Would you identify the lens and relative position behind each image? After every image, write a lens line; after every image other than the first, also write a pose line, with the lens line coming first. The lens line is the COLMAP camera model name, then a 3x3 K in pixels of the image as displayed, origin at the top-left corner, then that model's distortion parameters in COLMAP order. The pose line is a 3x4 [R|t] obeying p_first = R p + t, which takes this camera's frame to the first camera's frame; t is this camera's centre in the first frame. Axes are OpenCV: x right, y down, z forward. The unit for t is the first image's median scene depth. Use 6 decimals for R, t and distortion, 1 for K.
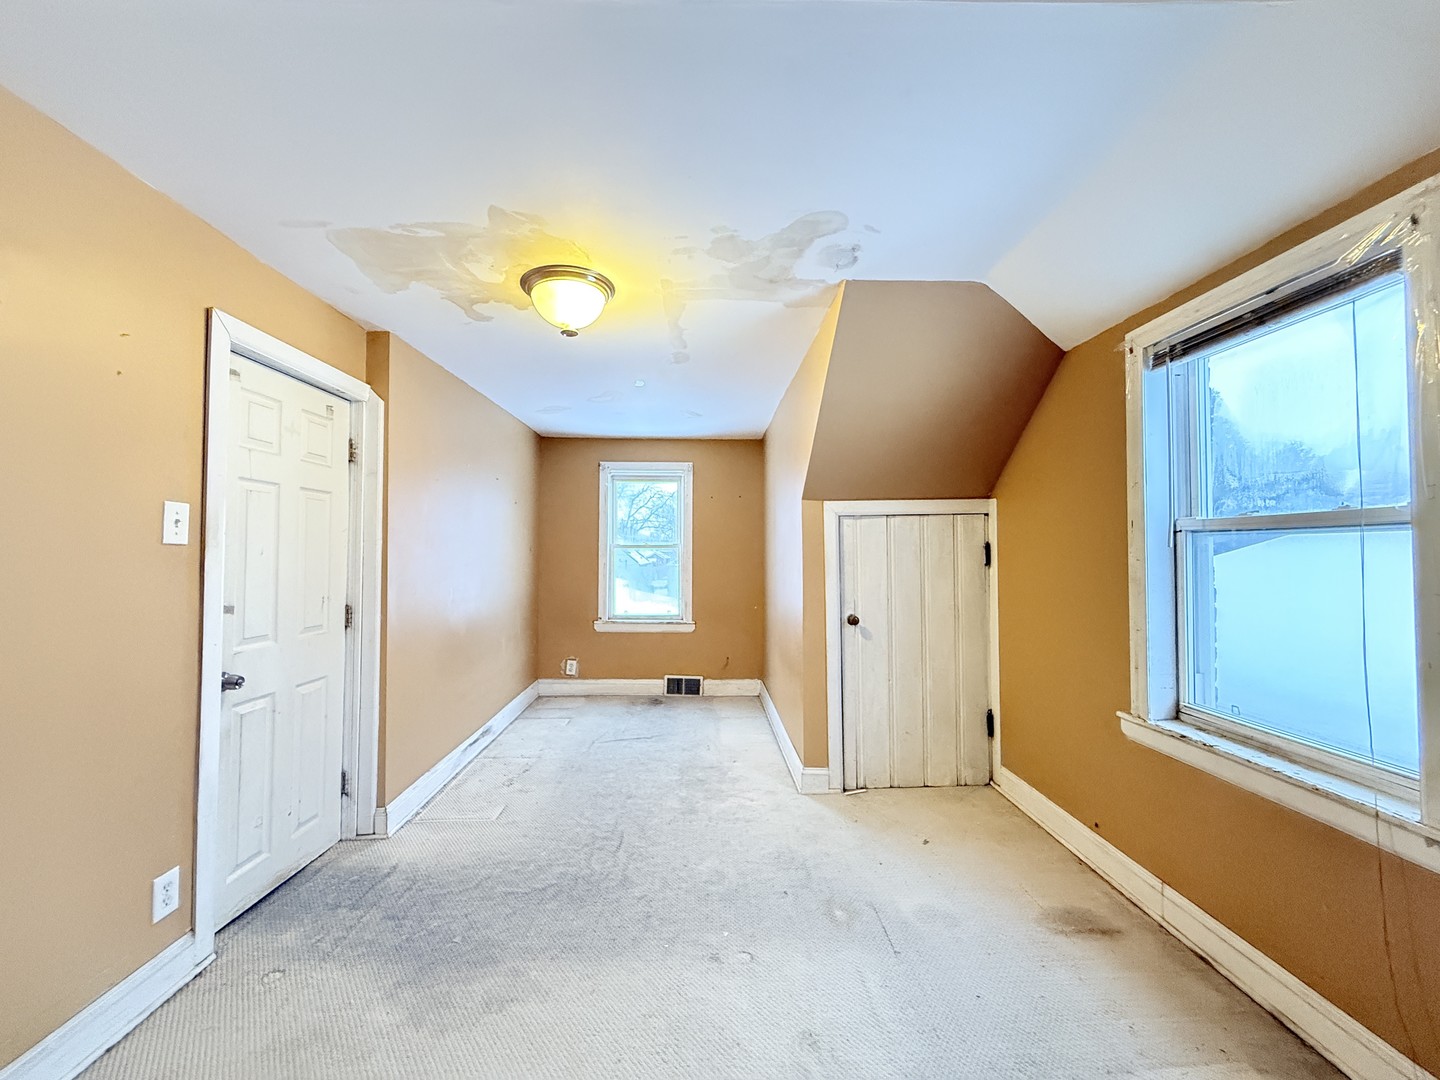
lens RADIAL K [[574.7, 0, 716.1], [0, 574.7, 538.5], [0, 0, 1]] dist [0.003180, -0.000349]
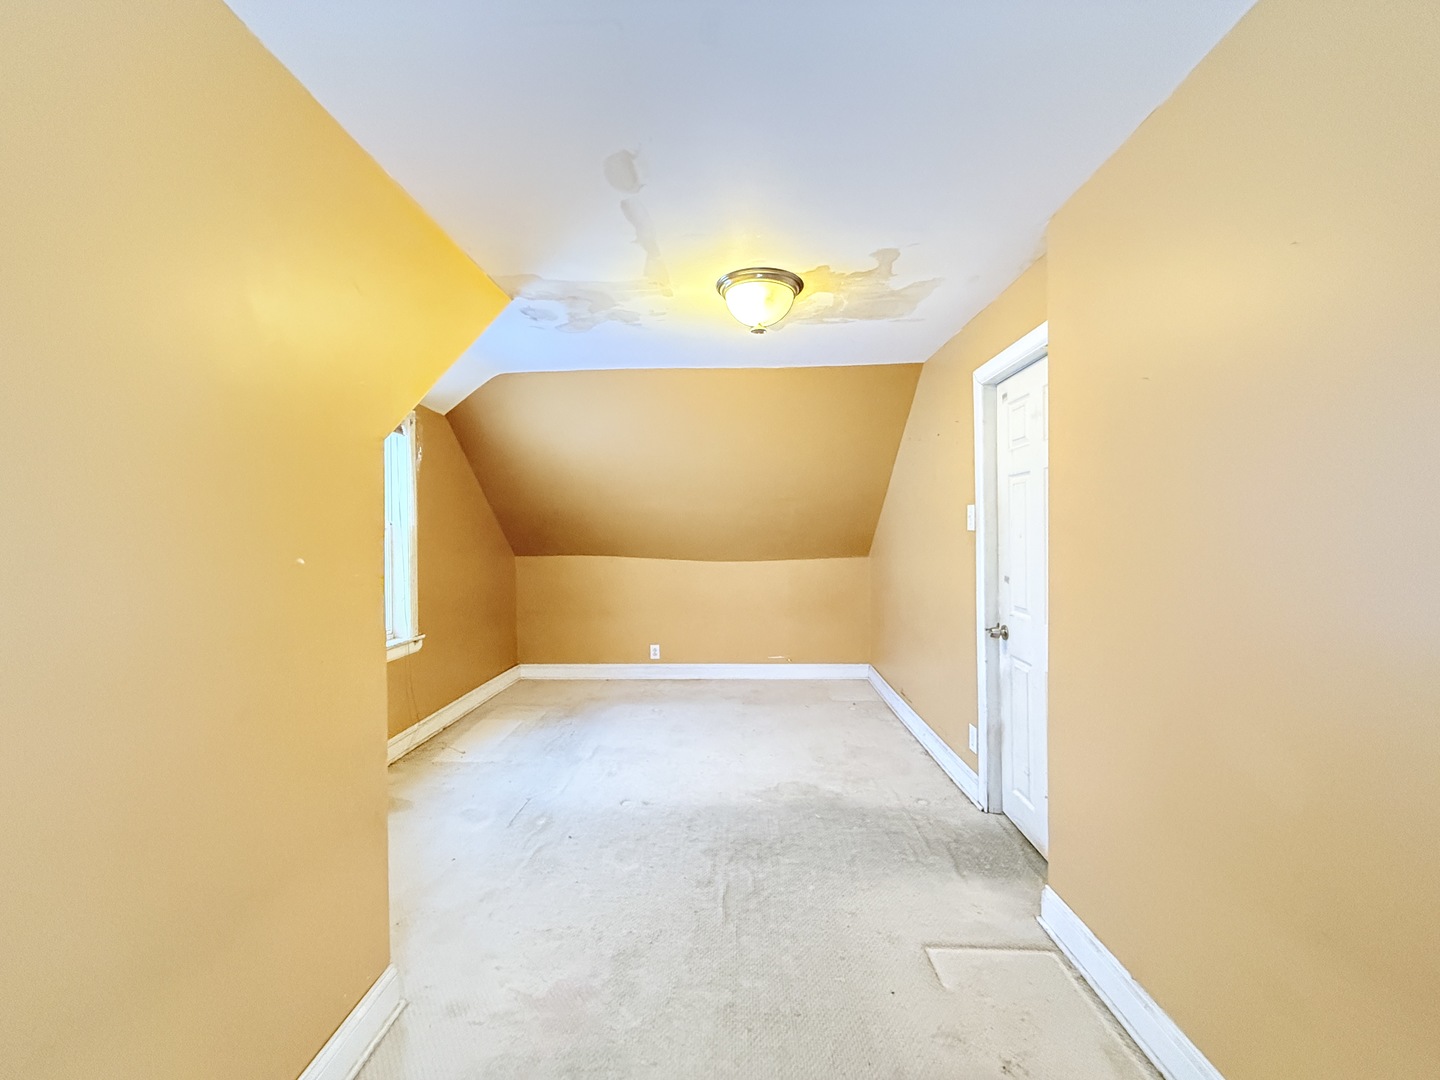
lens RADIAL K [[574.7, 0, 720.4], [0, 574.7, 538.0], [0, 0, 1]] dist [0.003180, -0.000349]
pose [[-0.998491, 0.011786, 0.053636, -0.249556], [0.010738, 0.999747, -0.019787, 0.045593], [-0.053855, -0.019181, -0.998364, 2.167881]]
